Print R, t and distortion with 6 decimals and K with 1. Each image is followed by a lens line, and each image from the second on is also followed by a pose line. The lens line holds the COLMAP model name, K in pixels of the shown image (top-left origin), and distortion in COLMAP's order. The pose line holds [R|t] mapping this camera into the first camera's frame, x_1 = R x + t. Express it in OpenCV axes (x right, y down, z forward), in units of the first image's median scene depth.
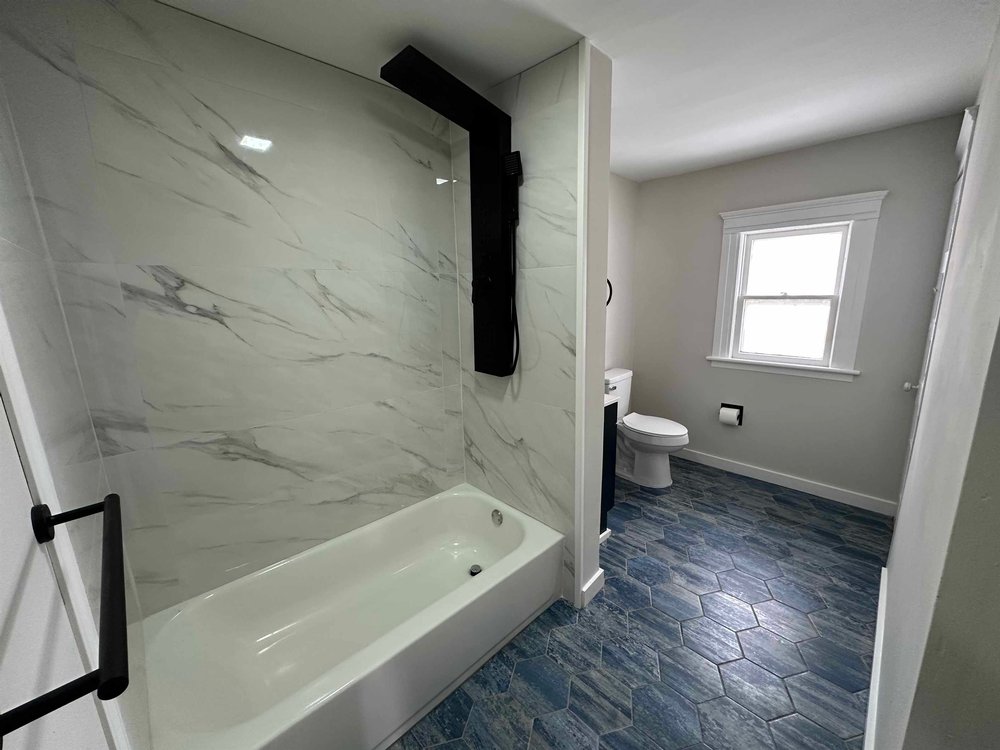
lens RADIAL K [[395.9, 0, 499.6], [0, 395.9, 373.8], [0, 0, 1]] dist [-0.002511, 0.000364]
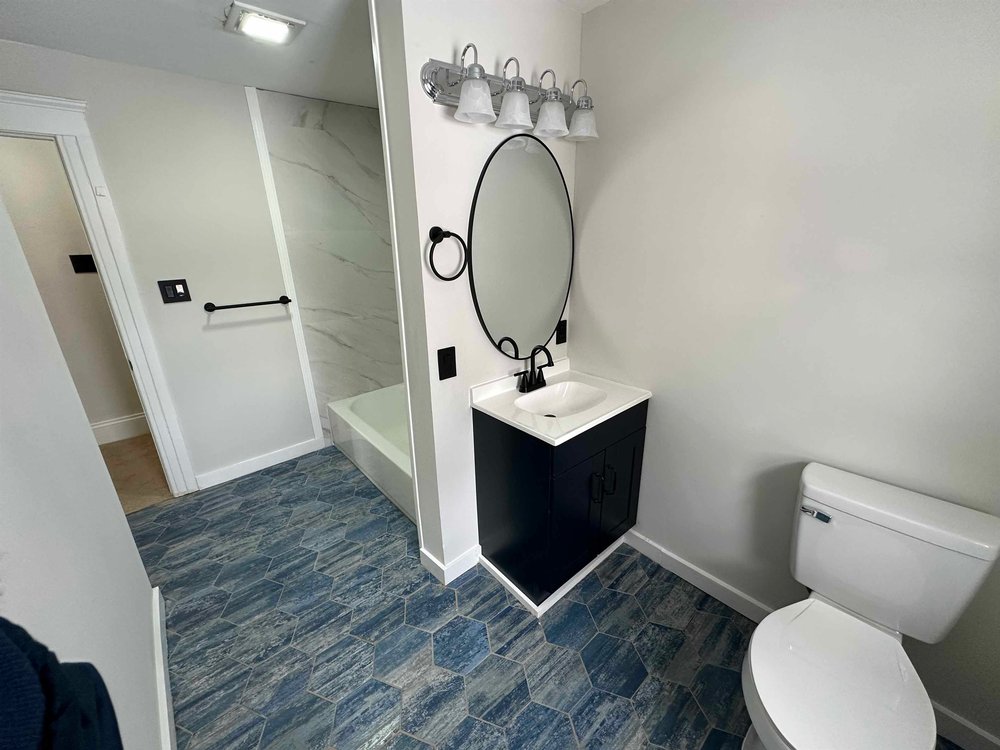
lens RADIAL K [[395.9, 0, 499.6], [0, 395.9, 373.8], [0, 0, 1]] dist [-0.002511, 0.000364]
pose [[-0.046575, 0.344985, -0.937452, 1.137214], [-0.184342, 0.919383, 0.347494, -0.304345], [0.981758, 0.188997, 0.020775, 1.221778]]
